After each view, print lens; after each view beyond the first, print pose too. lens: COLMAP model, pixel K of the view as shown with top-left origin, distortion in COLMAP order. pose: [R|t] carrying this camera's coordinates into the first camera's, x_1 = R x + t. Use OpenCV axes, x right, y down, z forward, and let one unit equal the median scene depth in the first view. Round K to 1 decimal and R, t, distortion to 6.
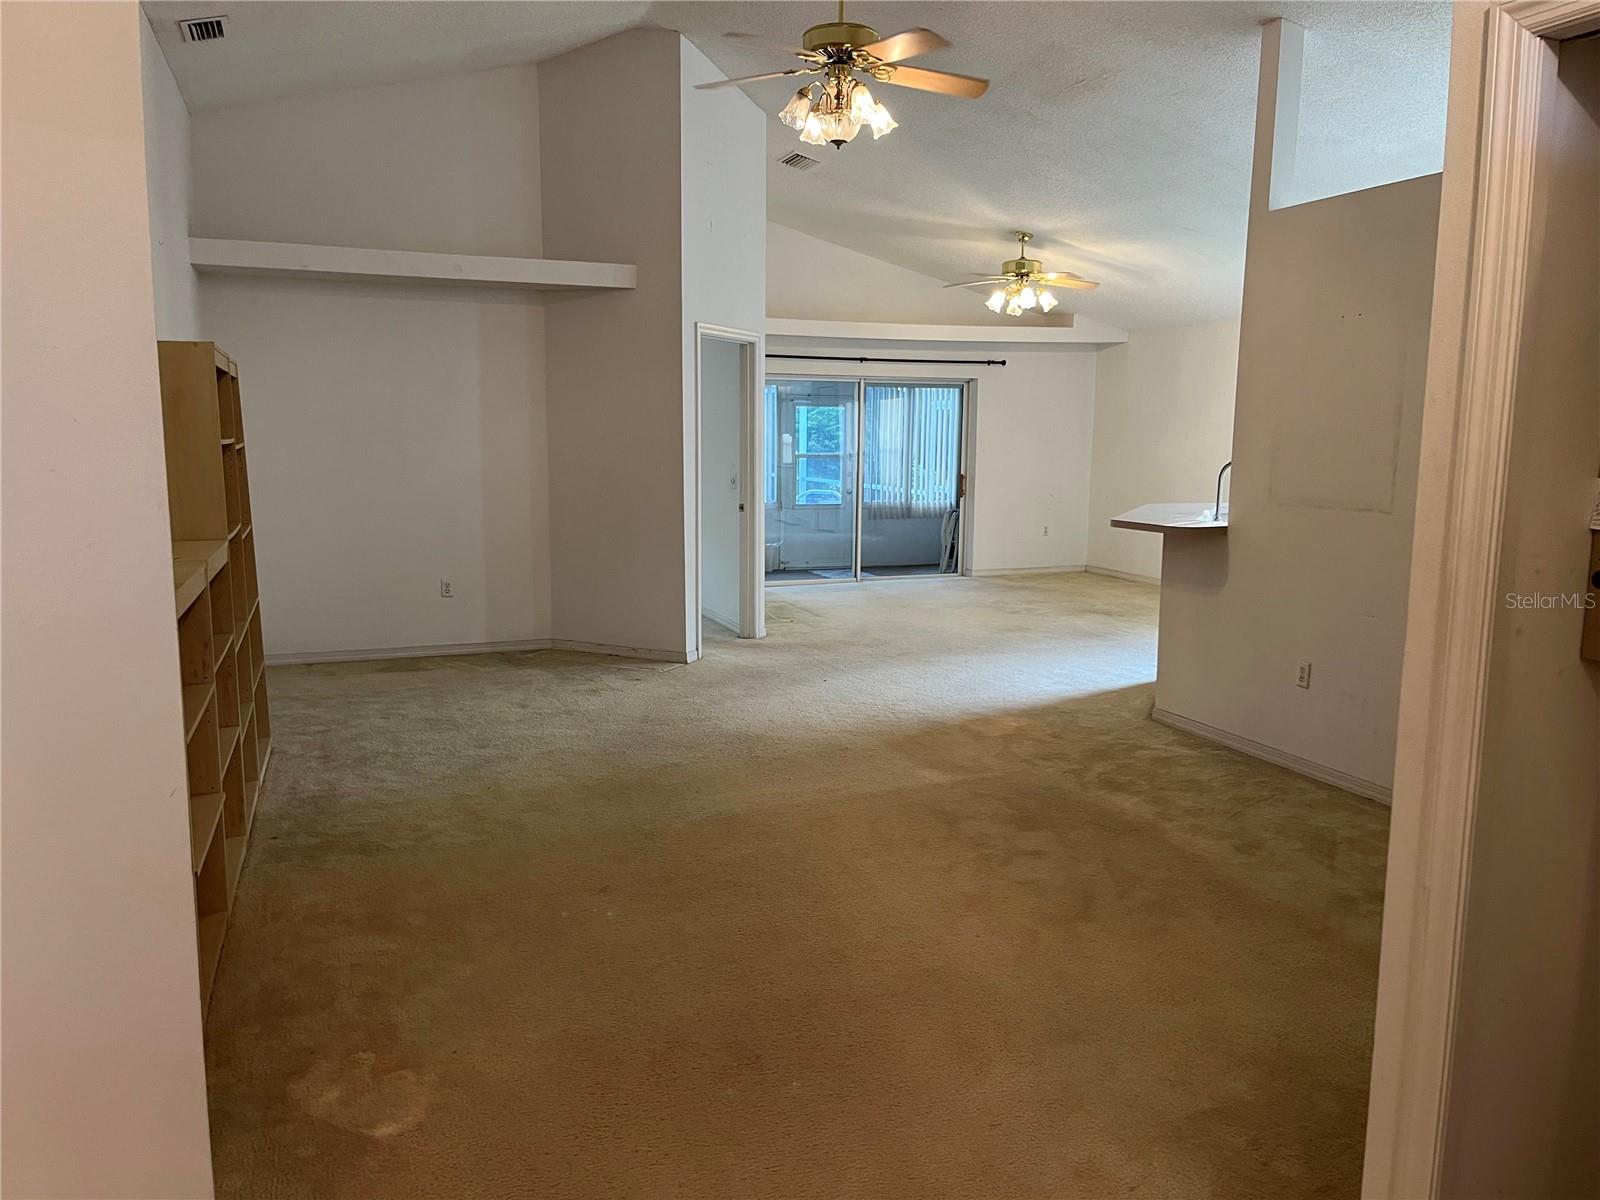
lens RADIAL K [[1219.1, 0, 789.8], [0, 1219.1, 612.3], [0, 0, 1]] dist [0.055367, -0.087614]
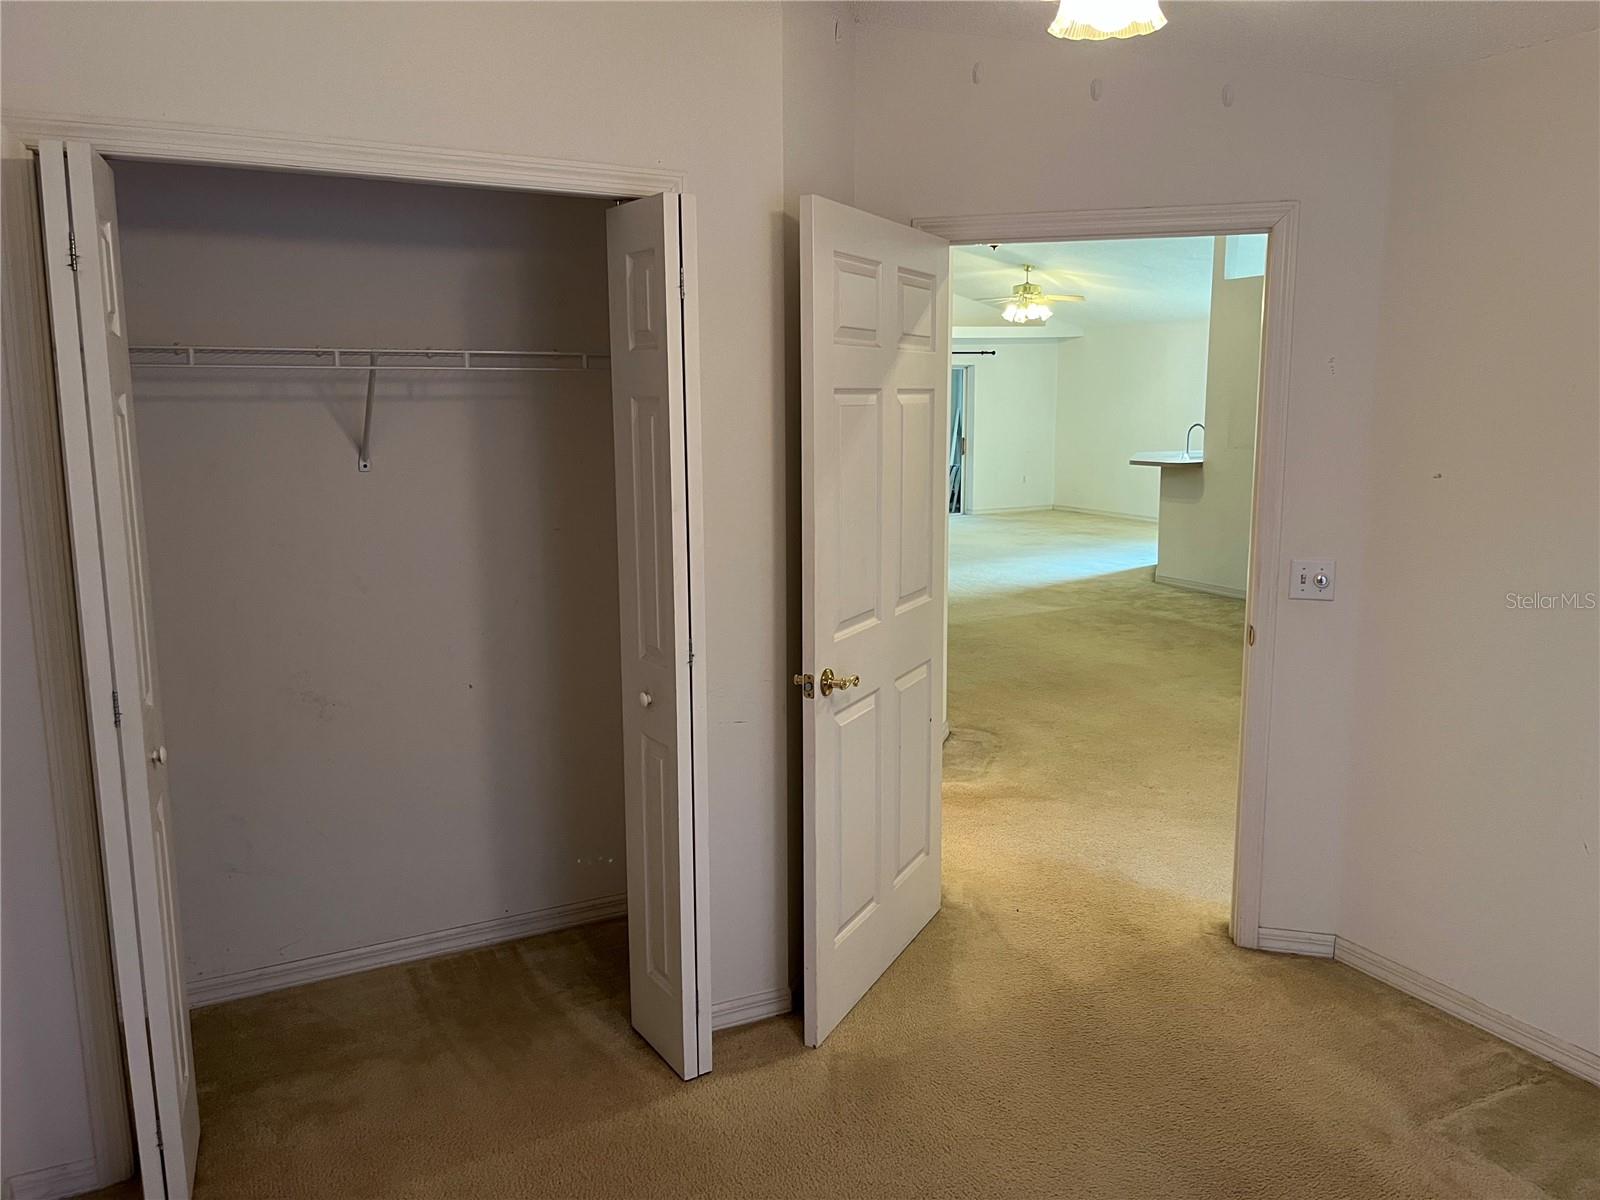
lens RADIAL K [[1219.1, 0, 799.9], [0, 1219.1, 597.5], [0, 0, 1]] dist [0.055367, -0.087614]
pose [[0.993695, -0.031974, 0.107460, -0.333543], [0.030796, 0.999446, 0.012606, 0.068967], [-0.107804, -0.009217, 0.994129, -0.540744]]
